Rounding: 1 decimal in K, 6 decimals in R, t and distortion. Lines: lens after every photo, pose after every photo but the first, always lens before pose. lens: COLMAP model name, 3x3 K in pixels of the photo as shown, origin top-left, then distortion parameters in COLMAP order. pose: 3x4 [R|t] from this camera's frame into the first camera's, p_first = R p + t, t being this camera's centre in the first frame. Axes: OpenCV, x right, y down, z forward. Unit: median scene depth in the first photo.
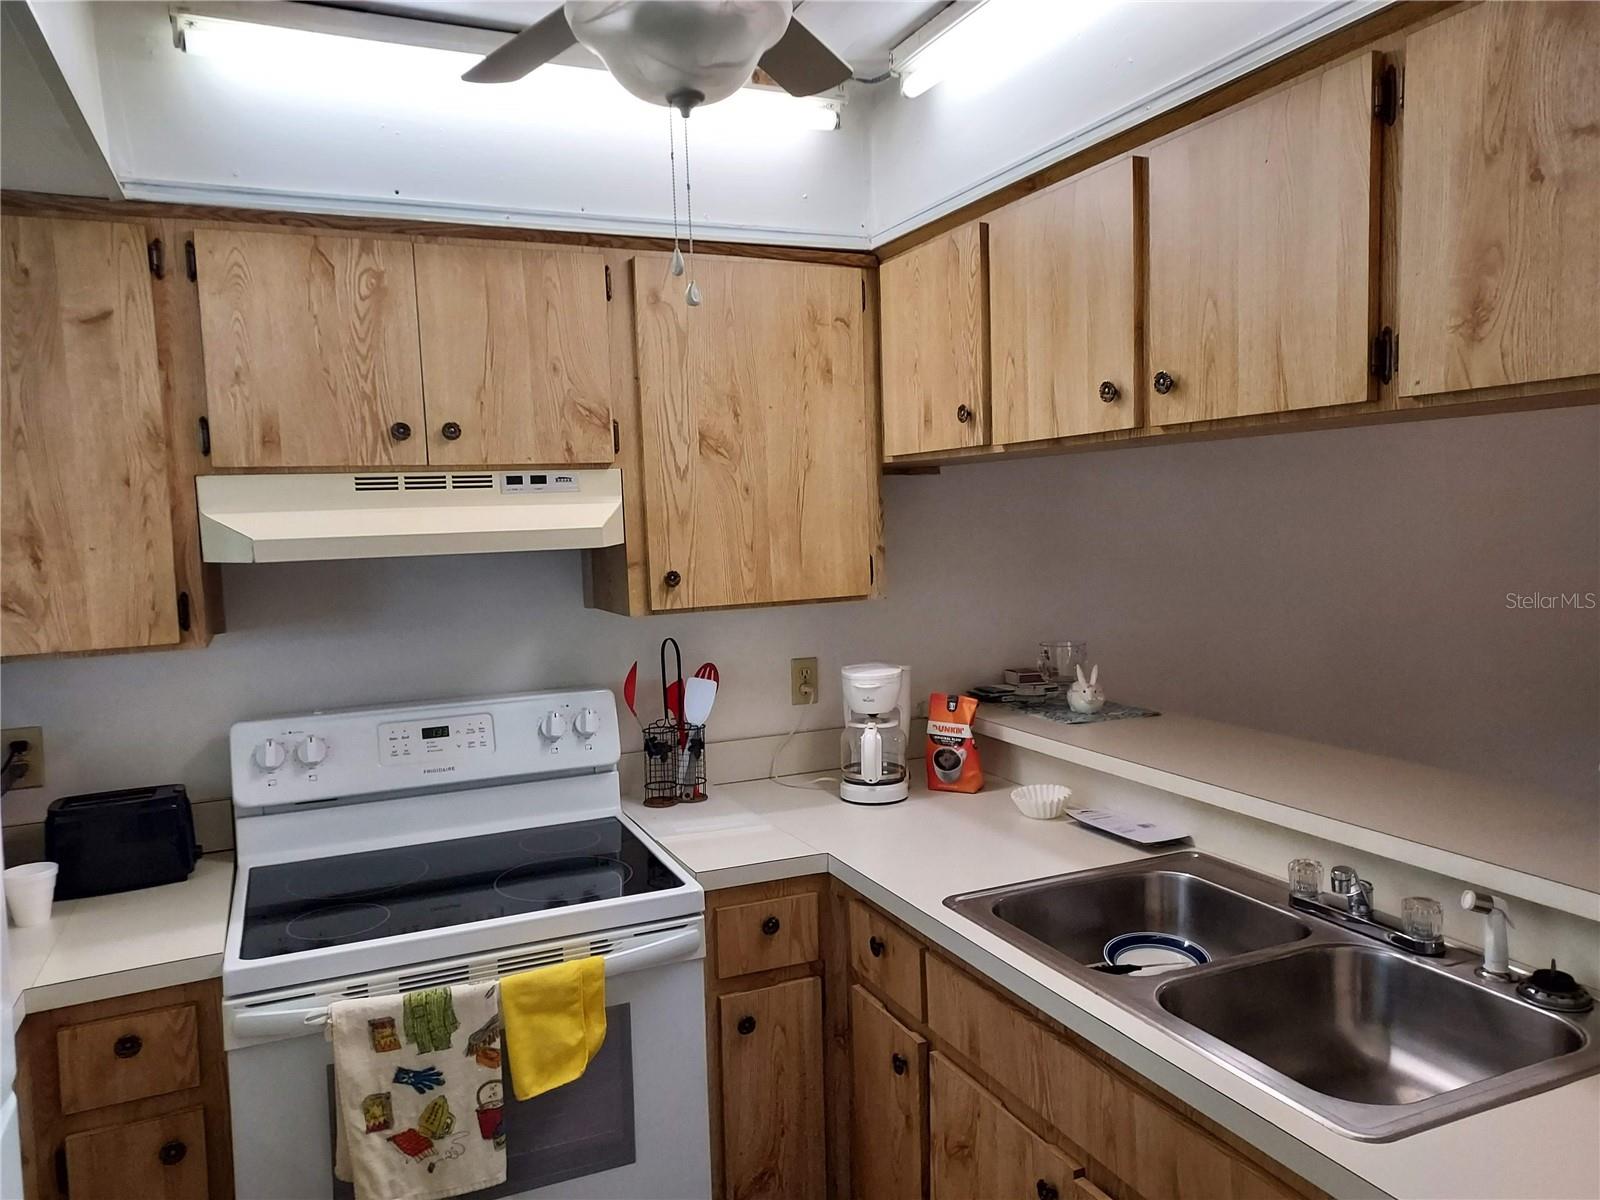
lens RADIAL K [[1150.2, 0, 795.5], [0, 1150.2, 595.9], [0, 0, 1]] dist [0.057186, -0.028089]
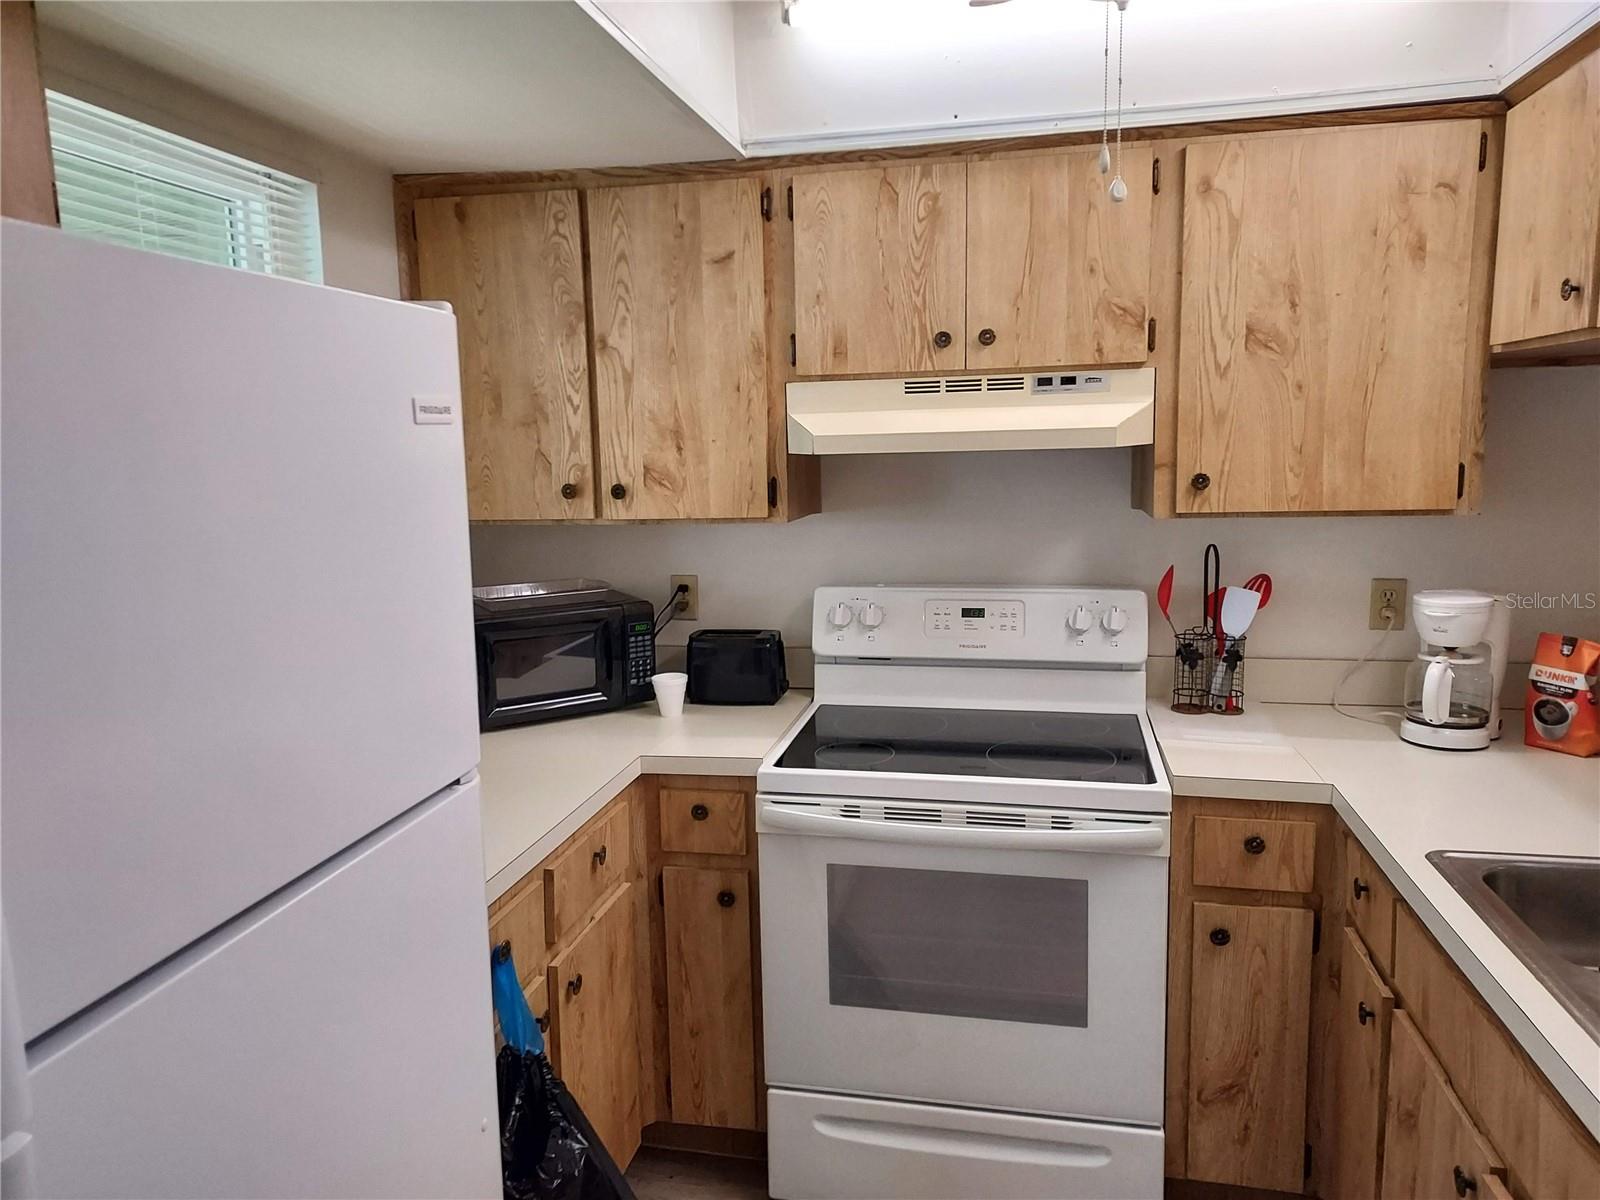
lens RADIAL K [[1150.2, 0, 788.9], [0, 1150.2, 595.8], [0, 0, 1]] dist [0.057186, -0.028089]
pose [[0.816298, 0.094737, -0.569809, 0.189553], [-0.047811, 0.994155, 0.096795, 0.003105], [0.575649, -0.051770, 0.816056, -0.005817]]
